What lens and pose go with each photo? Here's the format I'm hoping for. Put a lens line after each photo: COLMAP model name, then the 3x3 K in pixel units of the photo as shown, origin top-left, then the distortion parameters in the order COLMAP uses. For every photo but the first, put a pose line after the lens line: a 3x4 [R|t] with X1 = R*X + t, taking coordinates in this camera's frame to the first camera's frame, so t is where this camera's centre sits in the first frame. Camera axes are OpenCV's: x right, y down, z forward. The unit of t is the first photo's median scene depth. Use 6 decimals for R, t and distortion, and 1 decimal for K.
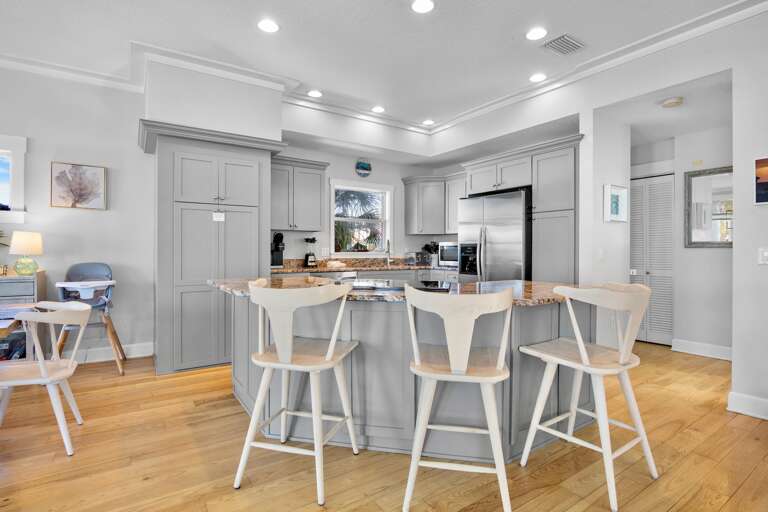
lens RADIAL K [[384.7, 0, 382.6], [0, 384.7, 252.7], [0, 0, 1]] dist [-0.015053, -0.000251]
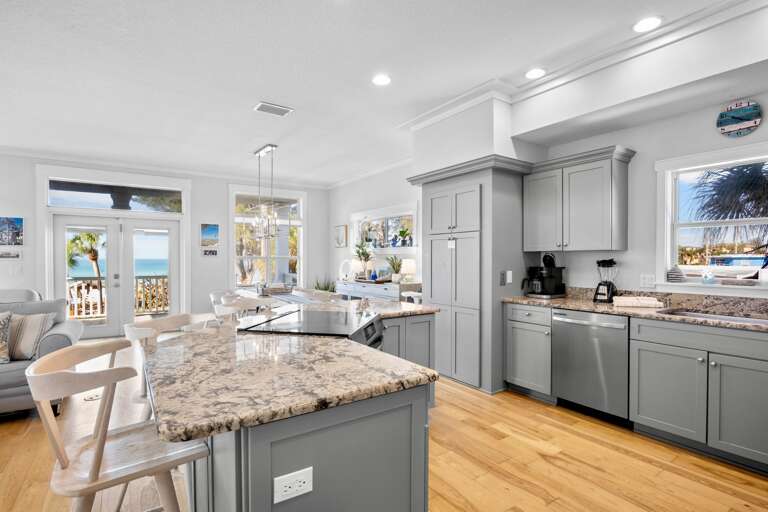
lens RADIAL K [[384.7, 0, 382.1], [0, 384.7, 261.8], [0, 0, 1]] dist [-0.015053, -0.000251]
pose [[0.008413, 0.012301, -0.999889, 0.657364], [-0.001760, 0.999923, 0.012287, -0.056261], [0.999963, 0.001656, 0.008434, 0.780569]]
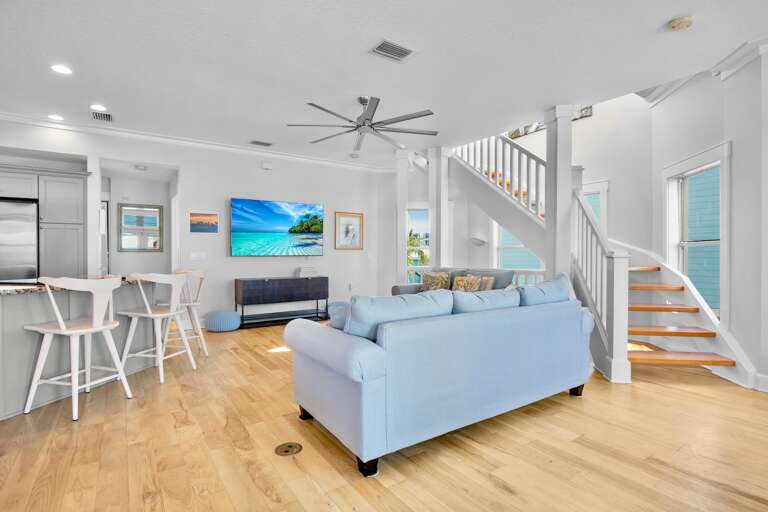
lens RADIAL K [[384.7, 0, 383.9], [0, 384.7, 255.5], [0, 0, 1]] dist [-0.015053, -0.000251]
pose [[-0.033737, -0.003317, 0.999425, -0.847683], [0.005198, 0.999980, 0.003494, 0.003044], [-0.999417, 0.005312, -0.033719, -0.045315]]
